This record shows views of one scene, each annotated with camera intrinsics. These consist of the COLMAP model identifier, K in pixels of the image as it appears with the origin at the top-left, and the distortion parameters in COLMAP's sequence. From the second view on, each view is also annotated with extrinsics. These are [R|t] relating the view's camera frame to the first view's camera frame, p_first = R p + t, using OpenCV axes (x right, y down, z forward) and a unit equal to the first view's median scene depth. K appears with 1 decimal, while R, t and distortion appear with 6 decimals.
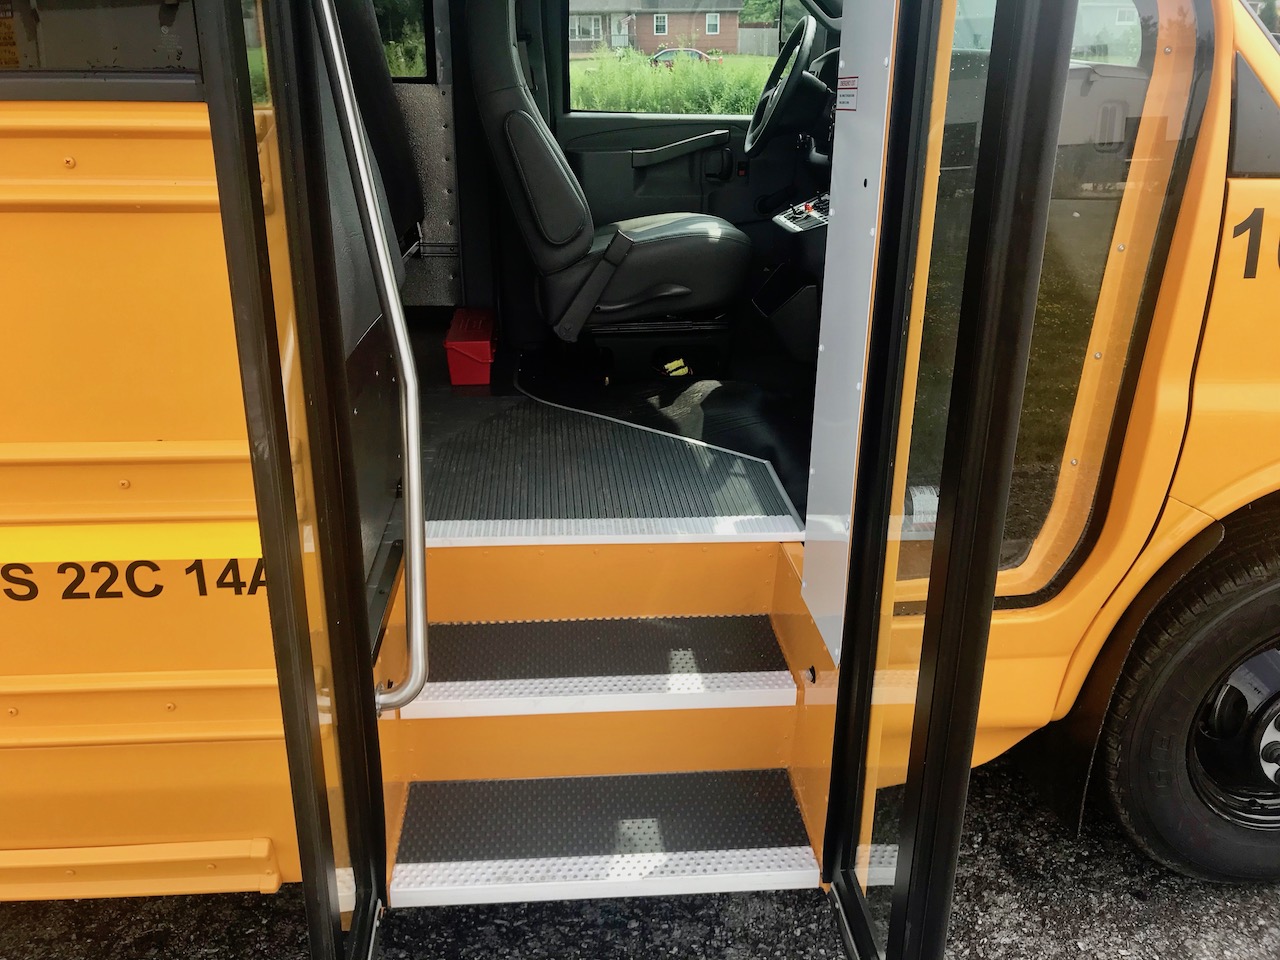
lens RADIAL K [[1057.6, 0, 640.0], [0, 1057.6, 480.0], [0, 0, 1]] dist [0.007834, 0.000140]
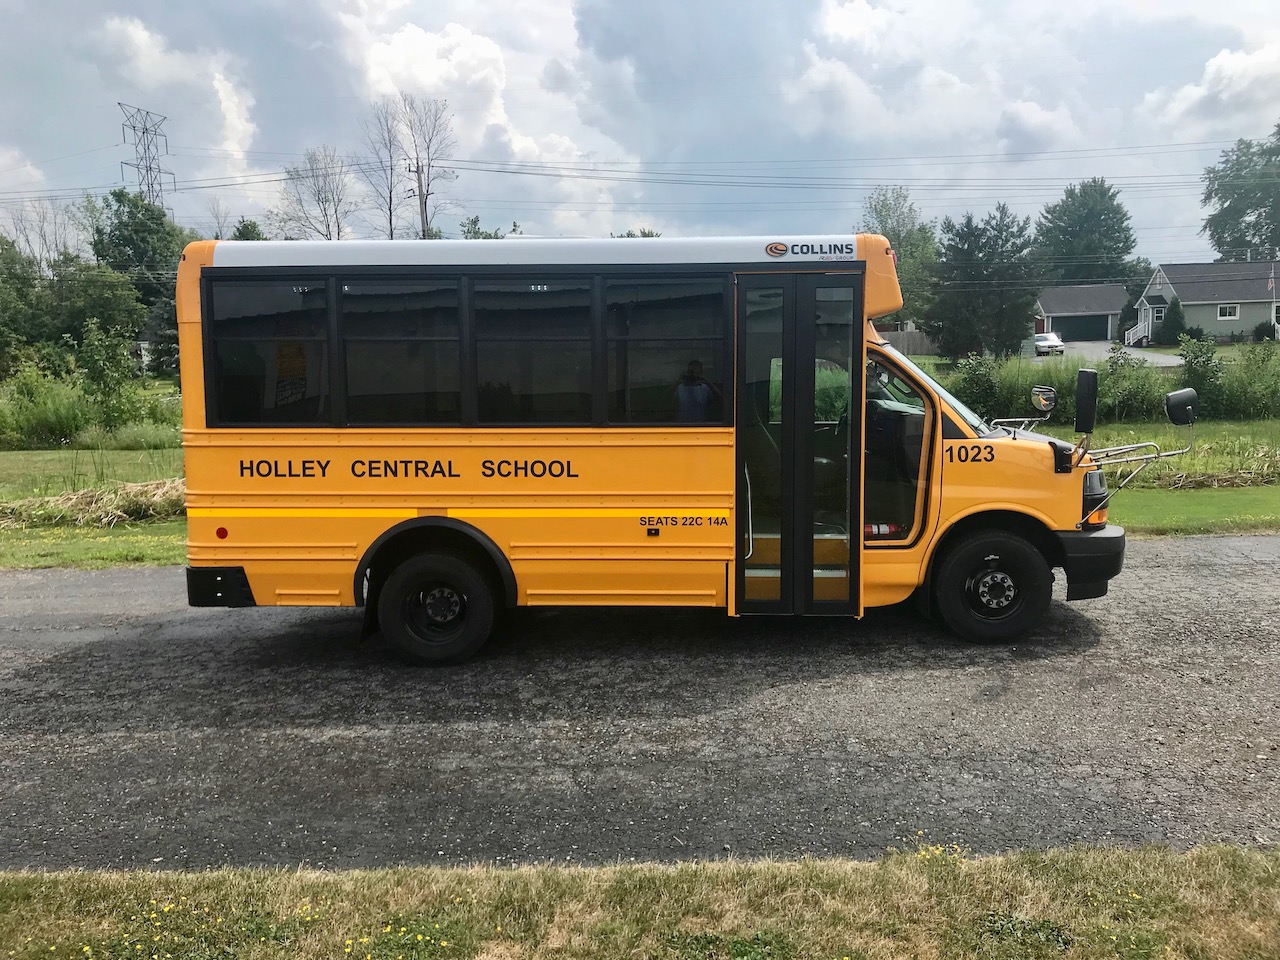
lens RADIAL K [[1044.3, 0, 642.3], [0, 1044.3, 495.1], [0, 0, 1]] dist [0.010634, -0.003732]
pose [[0.992187, -0.005537, -0.124640, -0.116306], [-0.024932, 0.970065, -0.241562, 0.991106], [0.122246, 0.242782, 0.962348, -3.171735]]
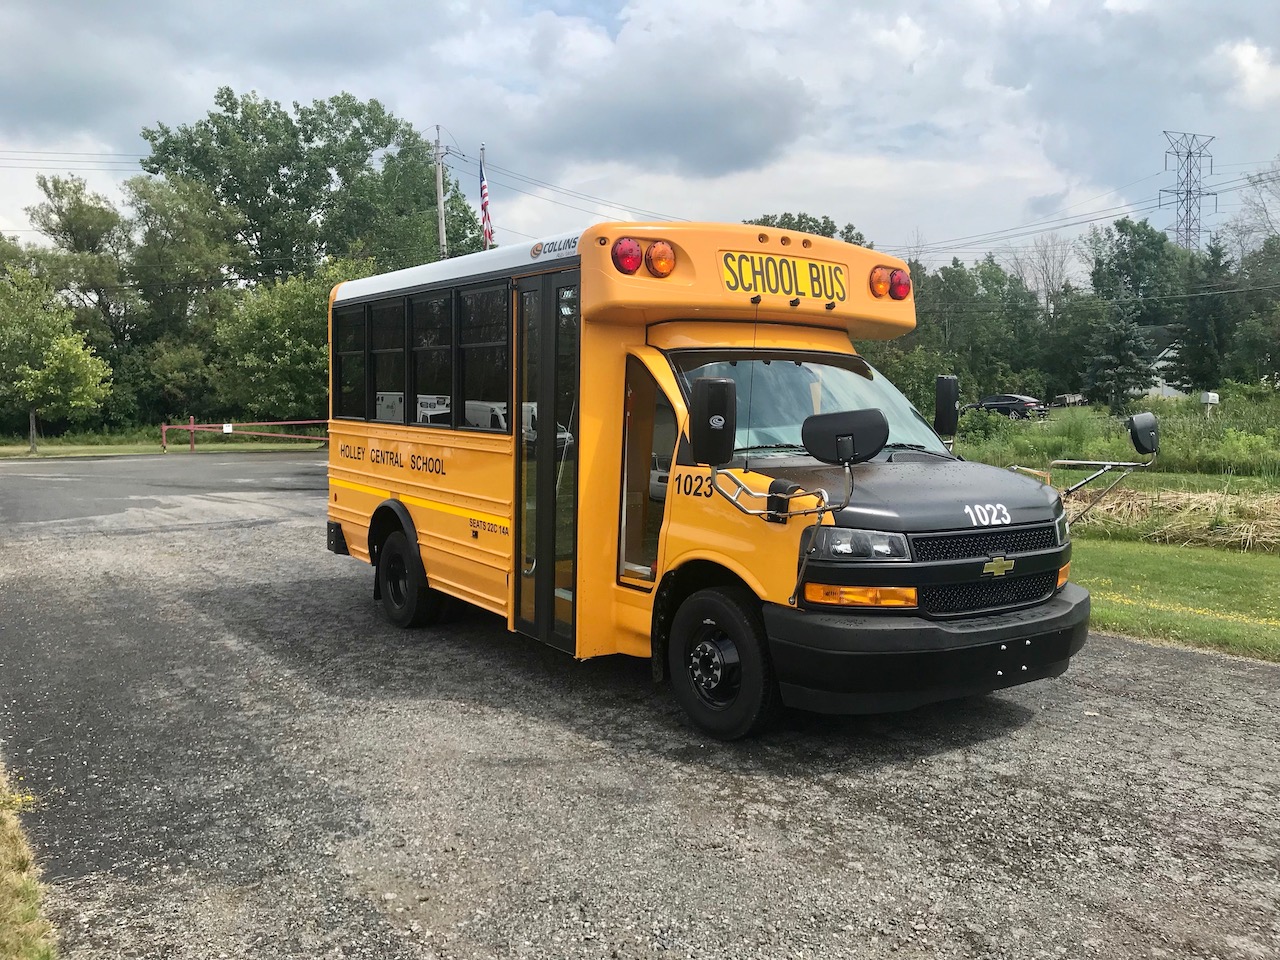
lens RADIAL K [[1057.6, 0, 640.0], [0, 1057.6, 480.0], [0, 0, 1]] dist [0.007834, 0.000140]
pose [[0.494560, 0.063709, -0.866805, 3.501281], [-0.316438, 0.942061, -0.111305, 0.186007], [0.809492, 0.329337, 0.486066, -0.753829]]
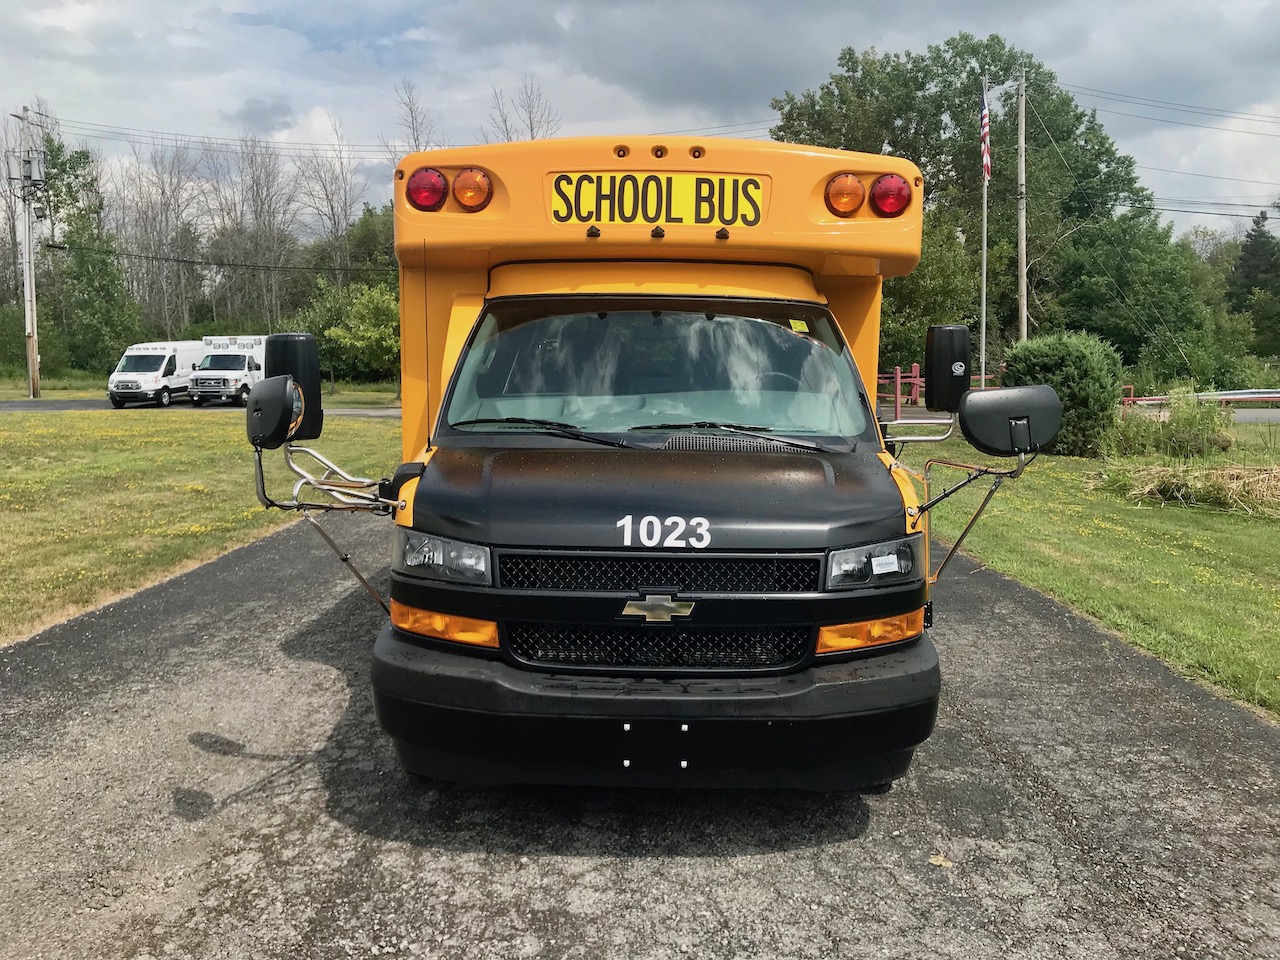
lens RADIAL K [[1060.4, 0, 640.0], [0, 1060.4, 480.0], [0, 0, 1]] dist [0.001281, 0.007561]
pose [[-0.088428, 0.116348, -0.989264, 3.404189], [-0.363884, 0.920739, 0.140816, -0.790801], [0.927237, 0.372429, -0.039082, 1.684526]]
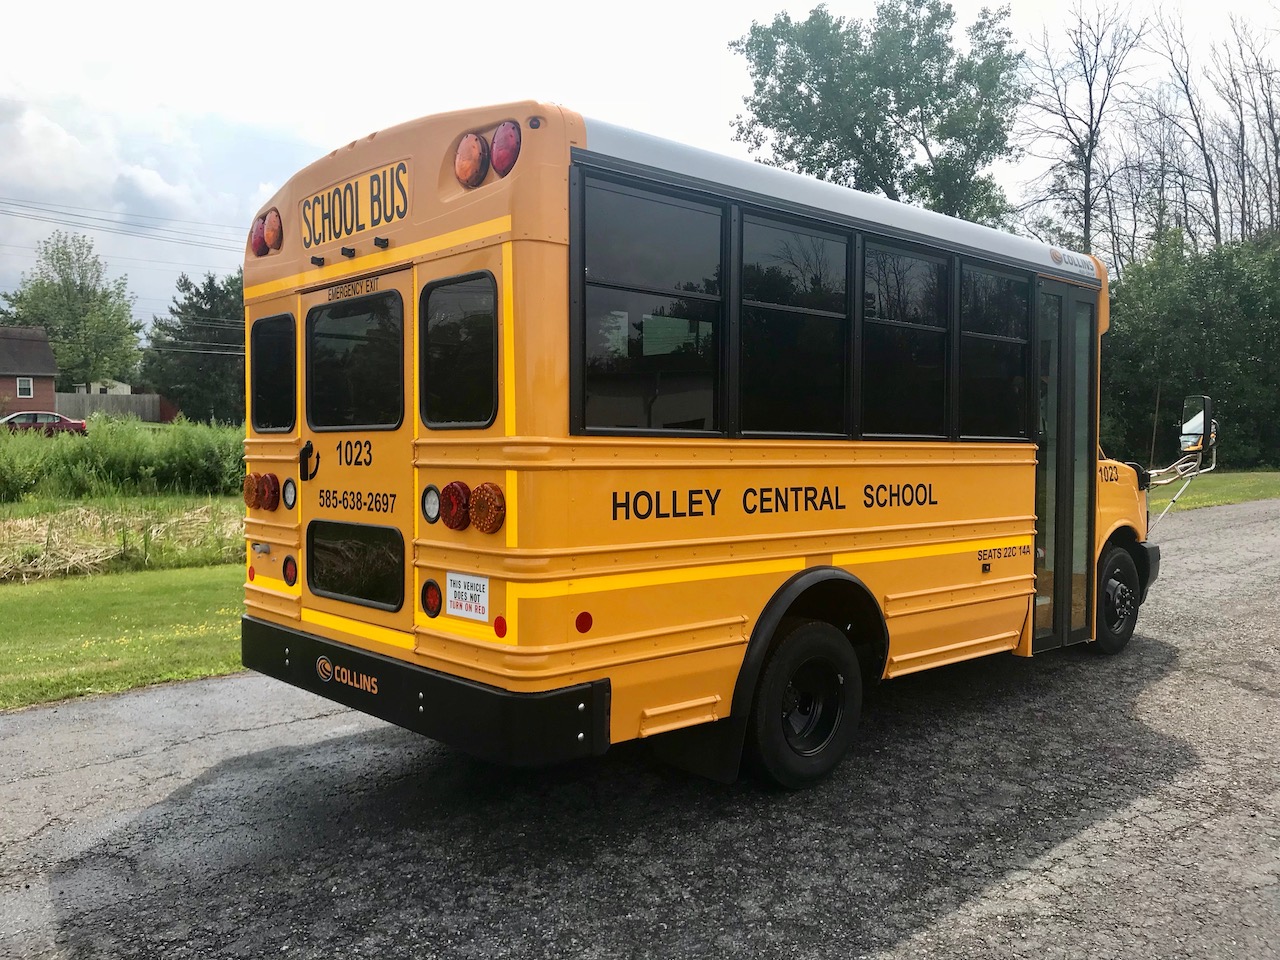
lens RADIAL K [[1057.6, 0, 640.0], [0, 1057.6, 480.0], [0, 0, 1]] dist [0.007834, 0.000140]
pose [[0.796615, -0.026977, 0.603885, -3.667962], [0.217771, 0.944731, -0.245069, 0.468765], [-0.563898, 0.326734, 0.758462, -1.260433]]
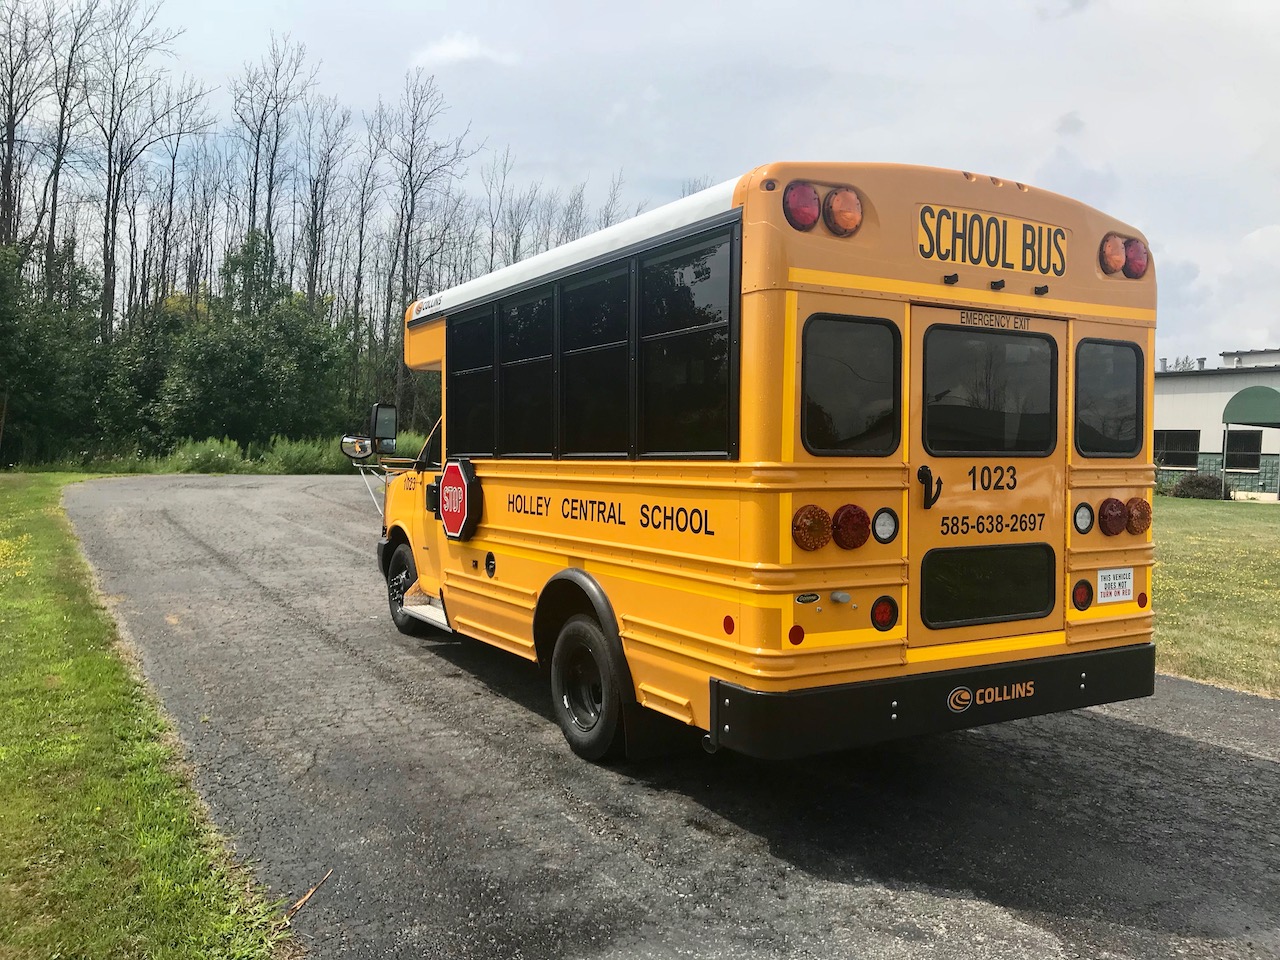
lens RADIAL K [[1057.6, 0, 640.0], [0, 1057.6, 480.0], [0, 0, 1]] dist [0.007834, 0.000140]
pose [[-0.428097, -0.033121, 0.903126, -4.803758], [0.305299, 0.935278, 0.179017, -1.284330], [-0.850603, 0.352360, -0.390277, 3.288766]]
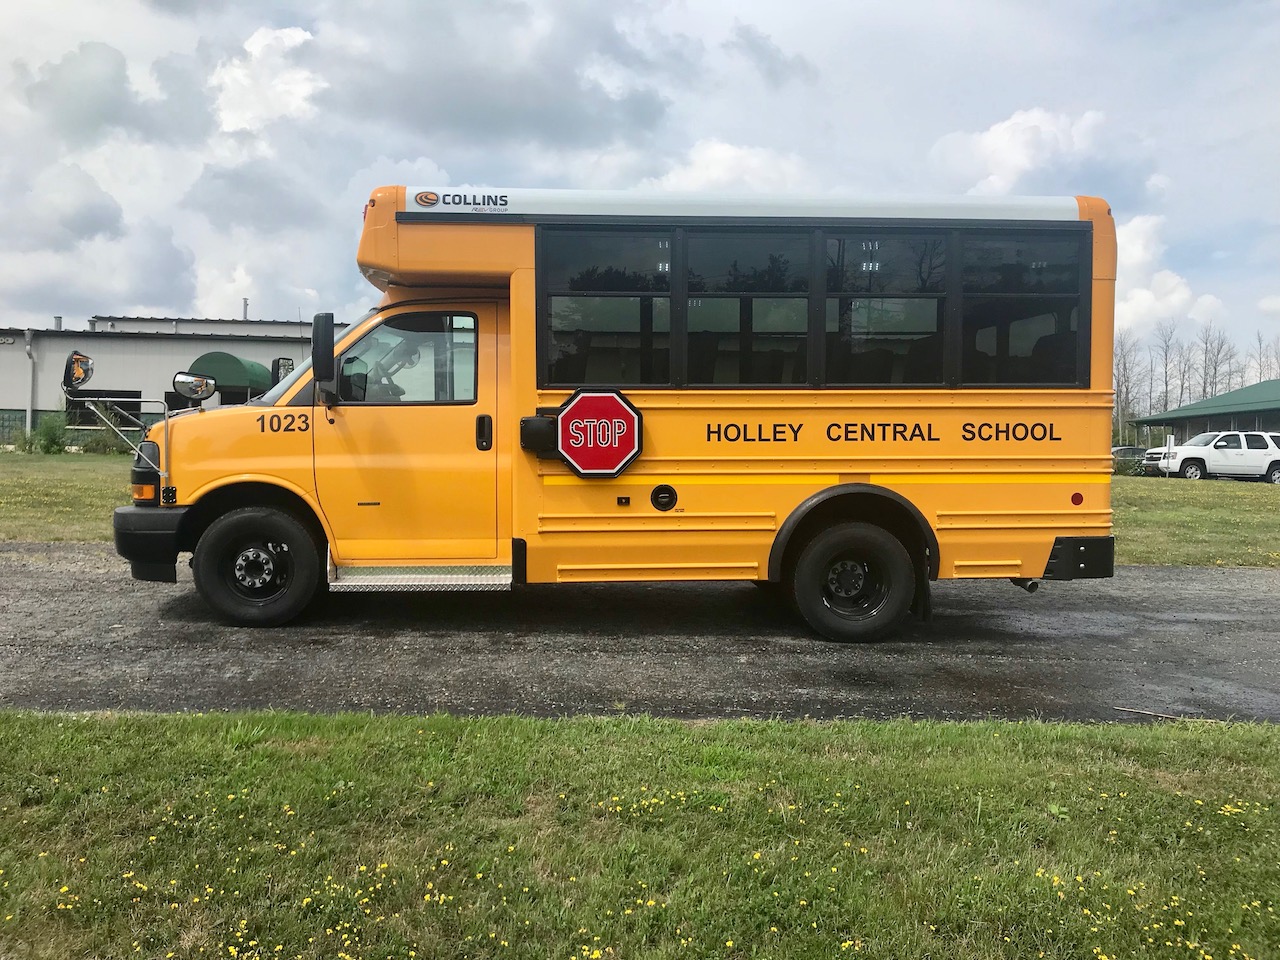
lens RADIAL K [[1015.9, 0, 640.0], [0, 1015.9, 480.0], [0, 0, 1]] dist [0.071067, -0.002424]
pose [[-0.999876, -0.013424, 0.008289, -0.821379], [-0.009041, 0.918100, 0.396245, -2.005188], [-0.012930, 0.396121, -0.918107, 5.800716]]
